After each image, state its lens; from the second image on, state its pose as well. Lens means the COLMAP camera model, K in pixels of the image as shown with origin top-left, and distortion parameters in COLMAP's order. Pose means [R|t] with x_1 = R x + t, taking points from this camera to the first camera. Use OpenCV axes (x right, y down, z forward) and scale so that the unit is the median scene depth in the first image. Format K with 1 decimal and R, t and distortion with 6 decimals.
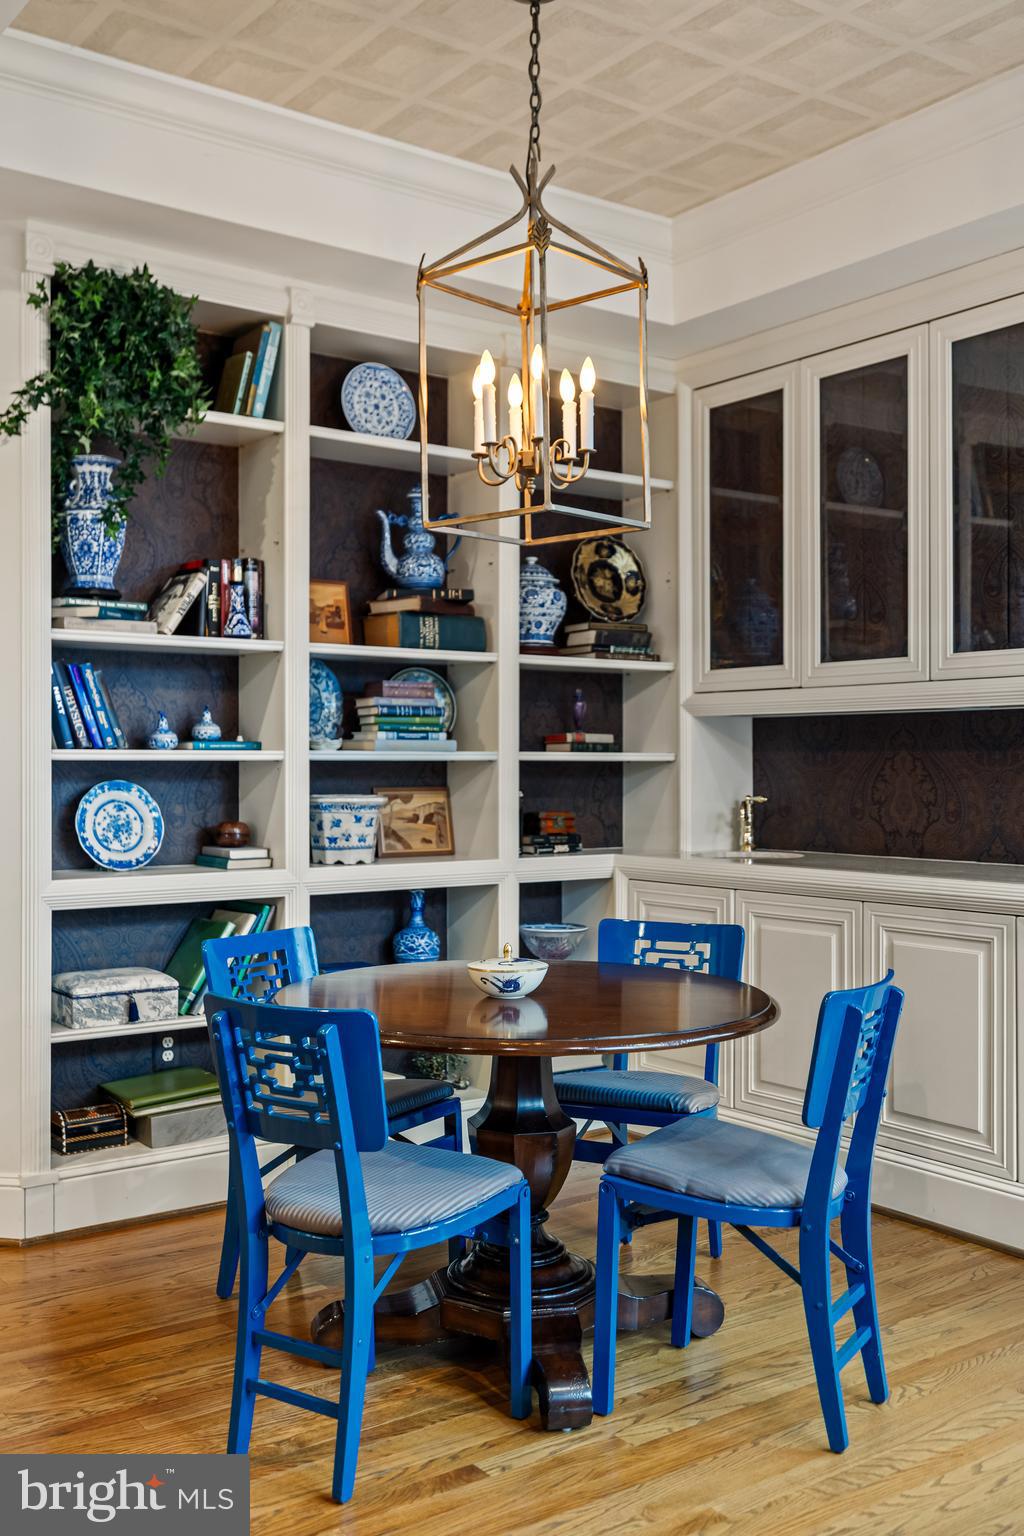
lens RADIAL K [[1477.8, 0, 509.5], [0, 1477.8, 768.7], [0, 0, 1]] dist [-0.004844, 0.000000]
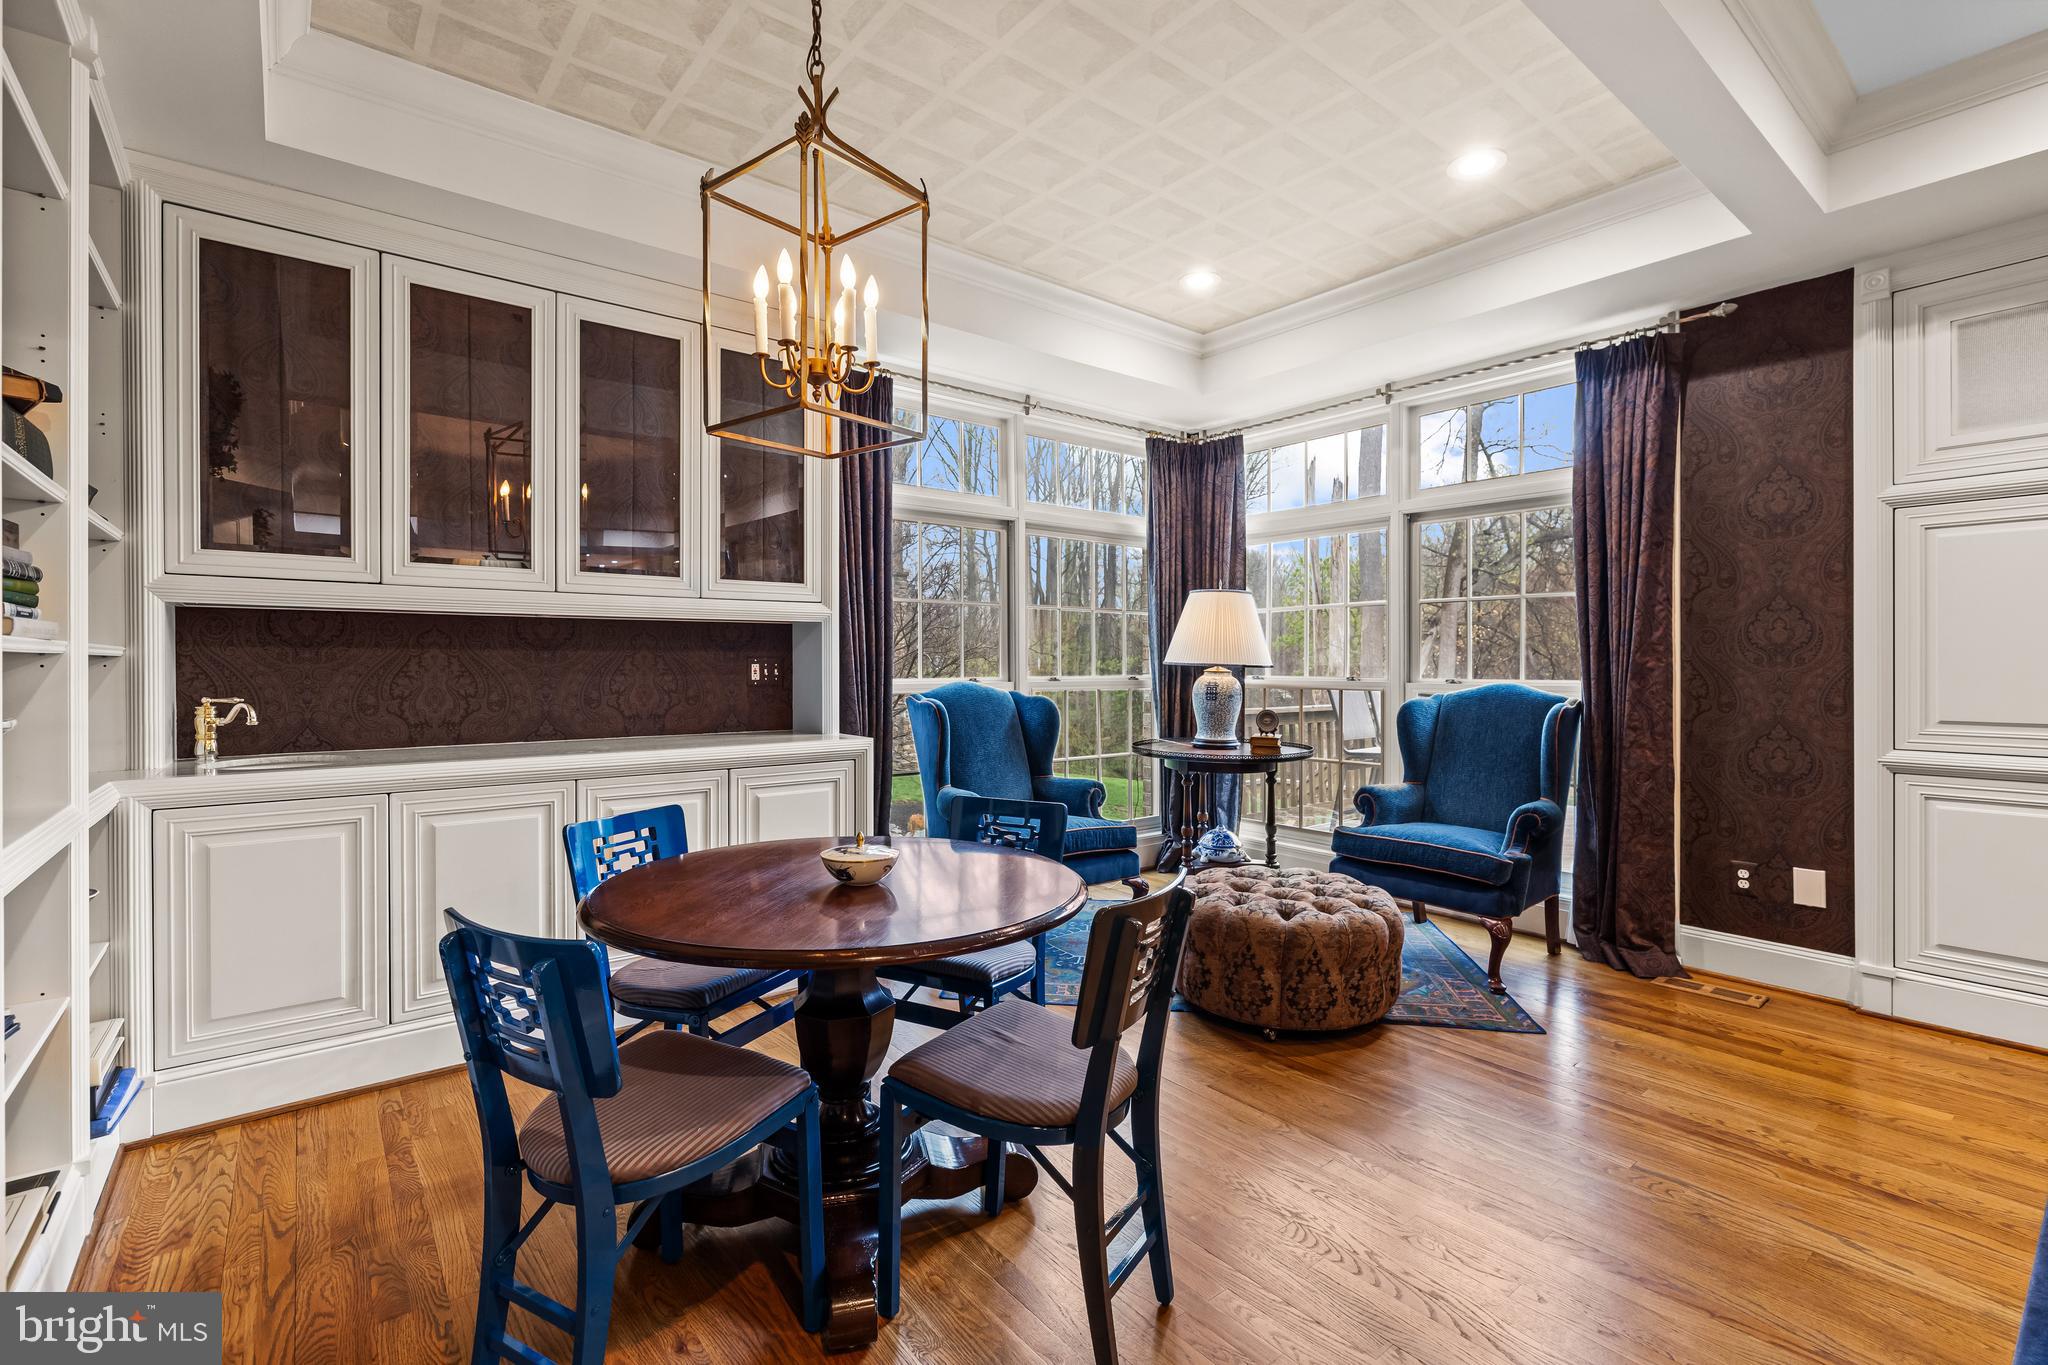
lens RADIAL K [[928.8, 0, 1021.7], [0, 928.8, 672.2], [0, 0, 1]] dist [-0.004092, 0.001092]
pose [[-0.042847, -0.008314, 0.999047, -0.451631], [0.003467, 0.999958, 0.008470, 0.000670], [-0.999076, 0.003826, -0.042816, 0.607895]]
